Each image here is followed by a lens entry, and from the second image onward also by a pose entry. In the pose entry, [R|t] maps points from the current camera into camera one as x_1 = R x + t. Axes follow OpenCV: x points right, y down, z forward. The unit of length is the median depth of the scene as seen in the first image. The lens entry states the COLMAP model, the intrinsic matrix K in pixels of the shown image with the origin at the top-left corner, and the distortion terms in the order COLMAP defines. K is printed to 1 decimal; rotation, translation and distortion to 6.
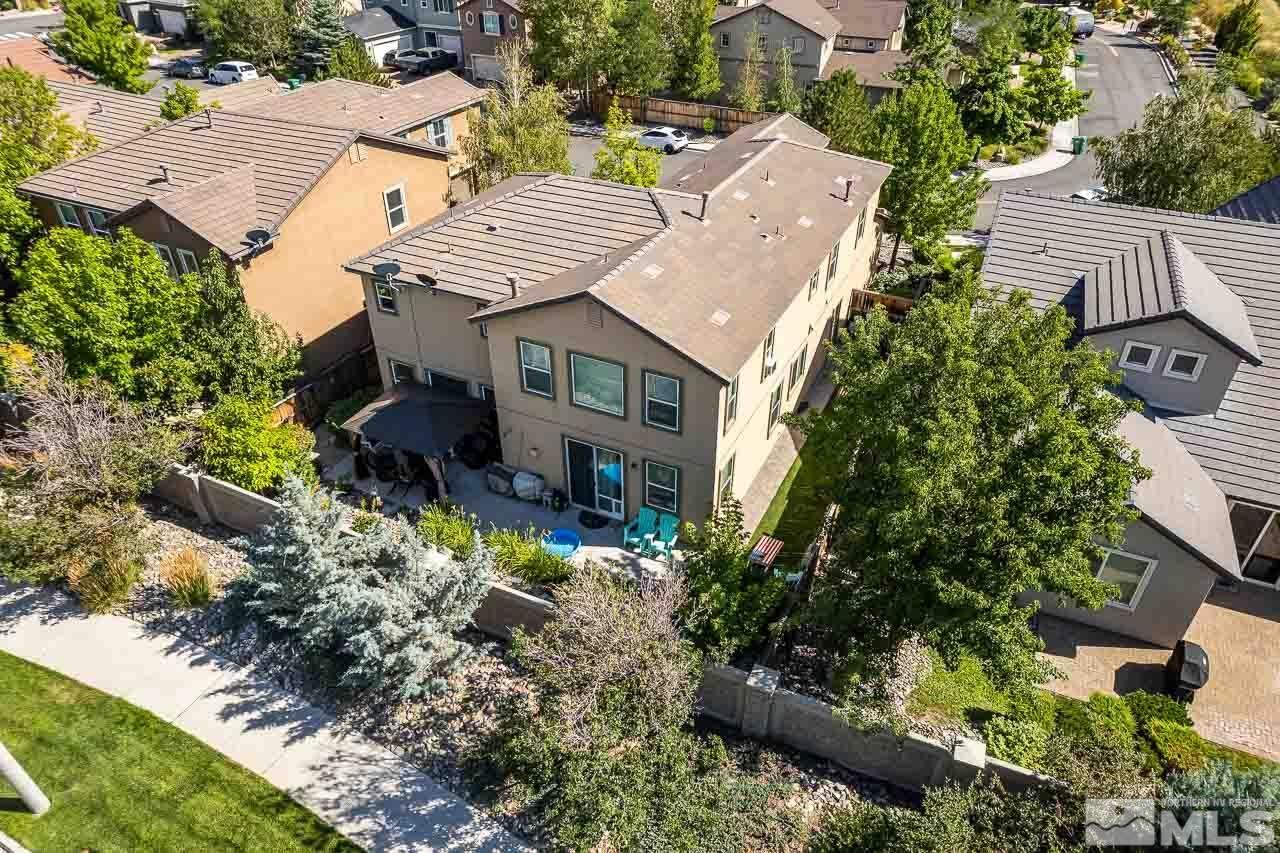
lens RADIAL K [[815.7, 0, 640.0], [0, 815.7, 426.5], [0, 0, 1]] dist [-0.074013, 0.061927]
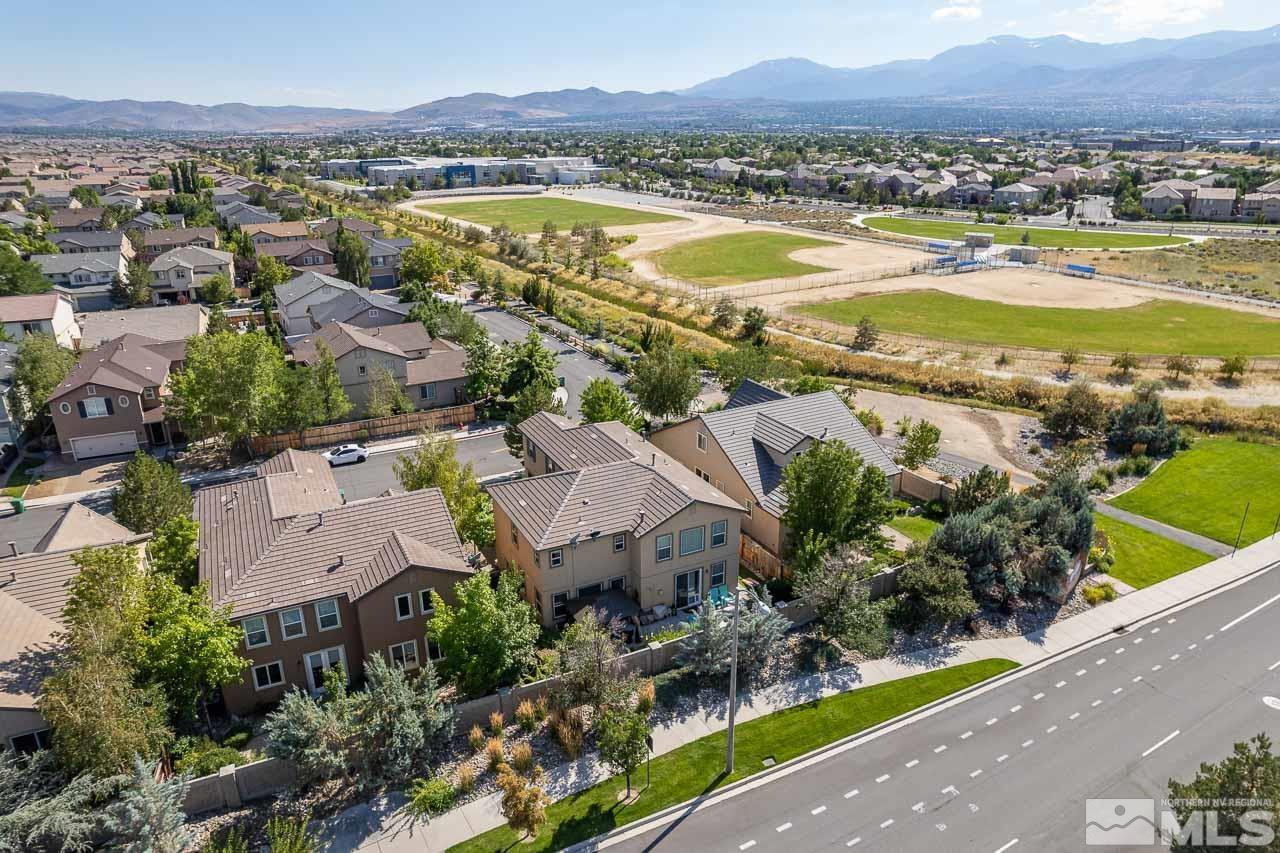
lens RADIAL K [[815.7, 0, 640.0], [0, 815.7, 426.5], [0, 0, 1]] dist [-0.074013, 0.061927]
pose [[0.609760, -0.273464, 0.743916, -1.624578], [0.462857, 0.884778, -0.054142, -0.258213], [-0.643394, 0.377340, 0.666077, -0.493083]]
